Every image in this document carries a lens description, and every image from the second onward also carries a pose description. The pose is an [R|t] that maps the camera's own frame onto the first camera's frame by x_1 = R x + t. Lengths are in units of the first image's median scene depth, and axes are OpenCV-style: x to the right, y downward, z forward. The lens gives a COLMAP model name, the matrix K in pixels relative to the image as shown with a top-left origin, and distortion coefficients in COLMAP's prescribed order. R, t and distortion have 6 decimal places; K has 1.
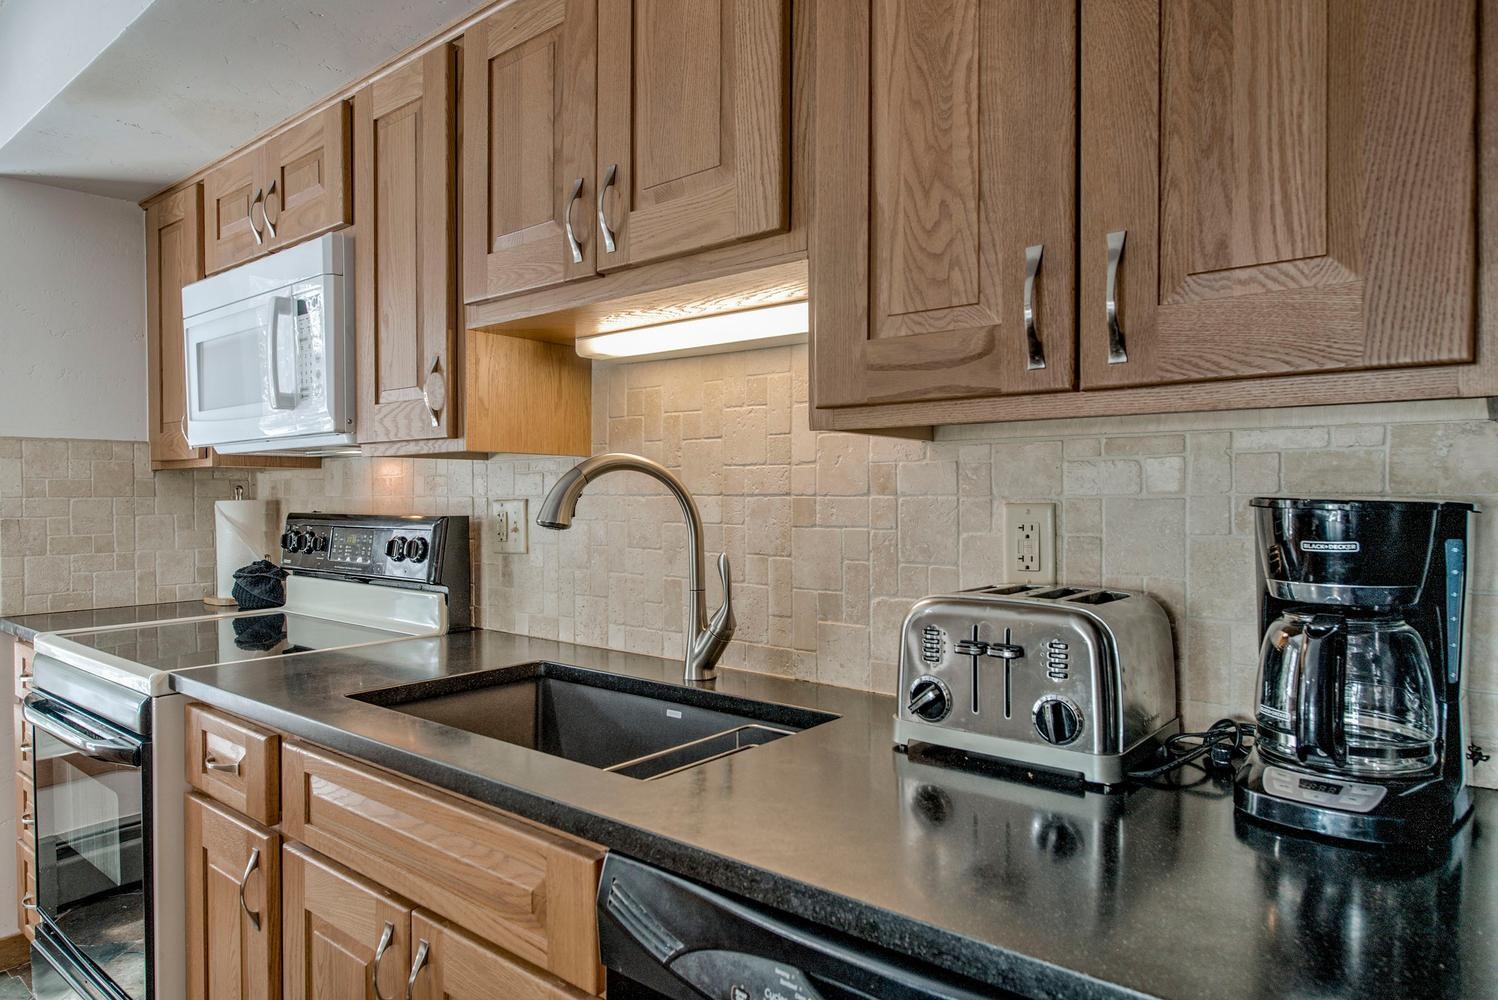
lens RADIAL K [[931.8, 0, 743.8], [0, 931.8, 501.4], [0, 0, 1]] dist [-0.001223, 0.000685]
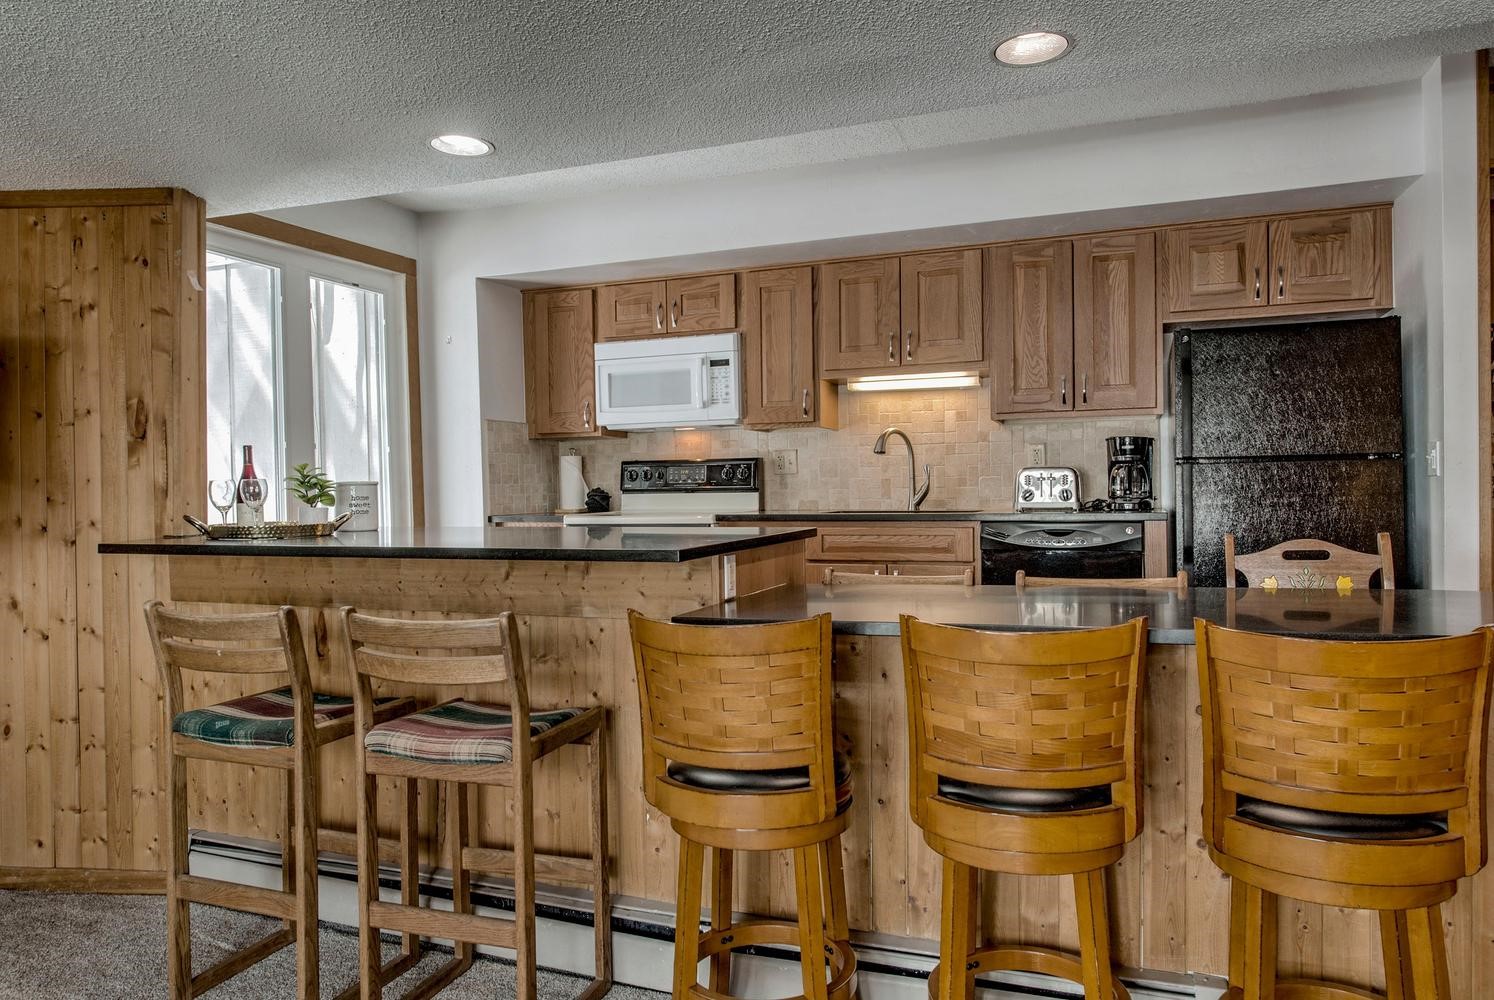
lens RADIAL K [[1005.3, 0, 743.3], [0, 1005.3, 501.6], [0, 0, 1]] dist [0.000231, 0.003188]
pose [[0.947178, -0.014921, 0.320361, -1.476642], [0.014713, 0.999887, 0.003070, 0.148634], [-0.320370, 0.001805, 0.947291, -1.647613]]
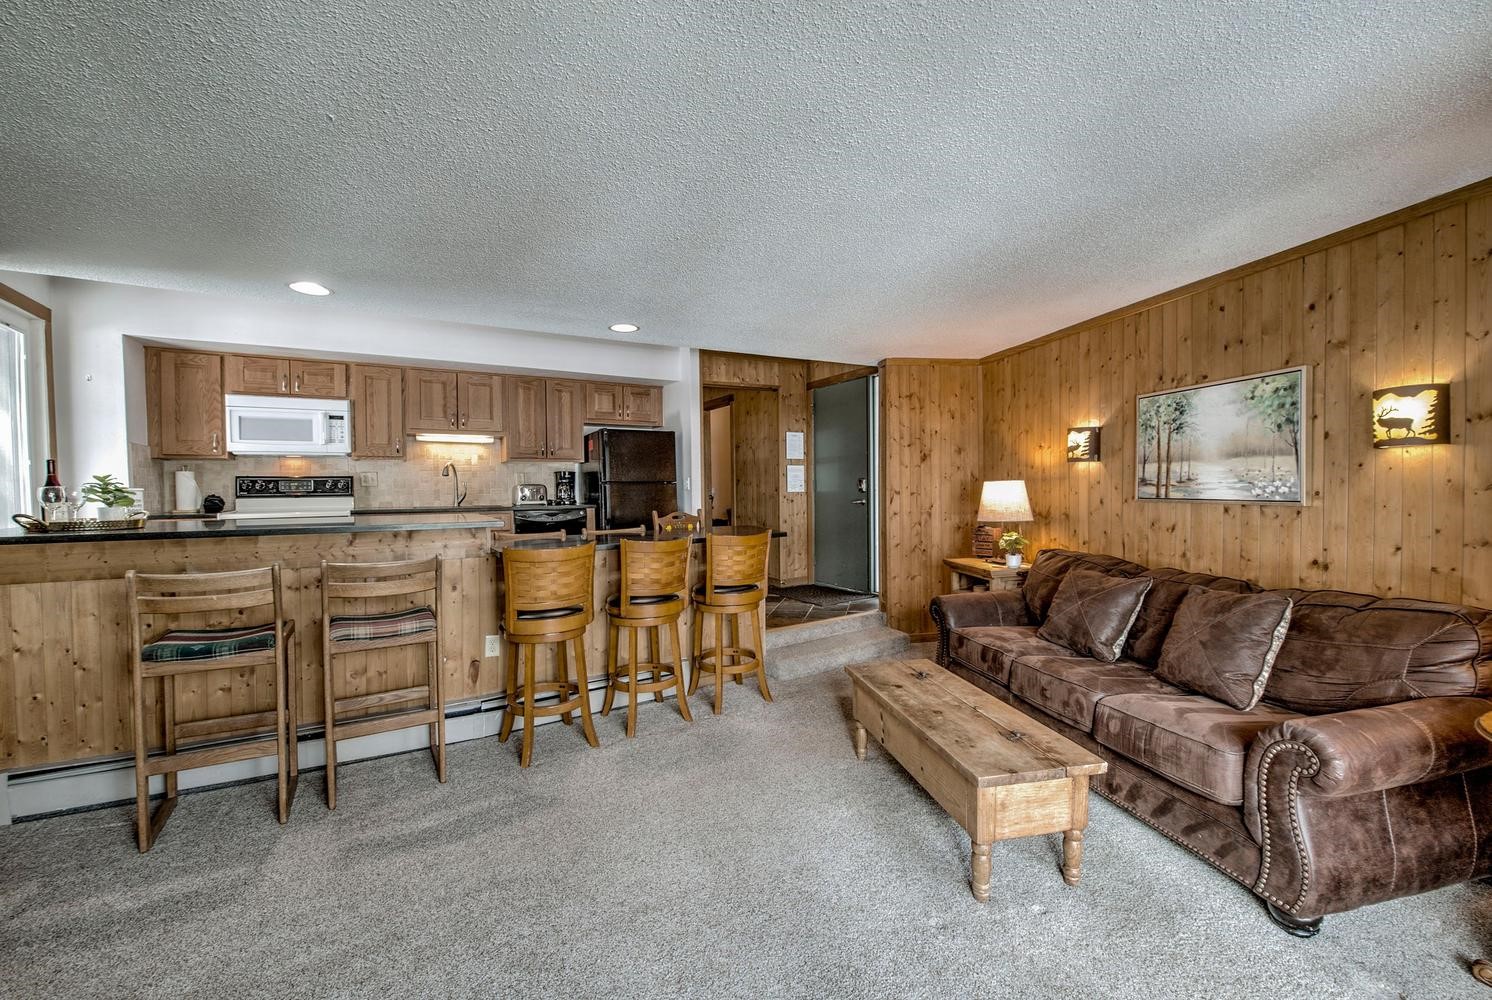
lens RADIAL K [[599.5, 0, 742.2], [0, 599.5, 501.8], [0, 0, 1]] dist [-0.011704, -0.004495]
pose [[0.330800, -0.019745, 0.943494, -2.659361], [0.019245, 0.999714, 0.014175, 0.148095], [-0.943505, 0.013468, 0.331085, -1.588593]]
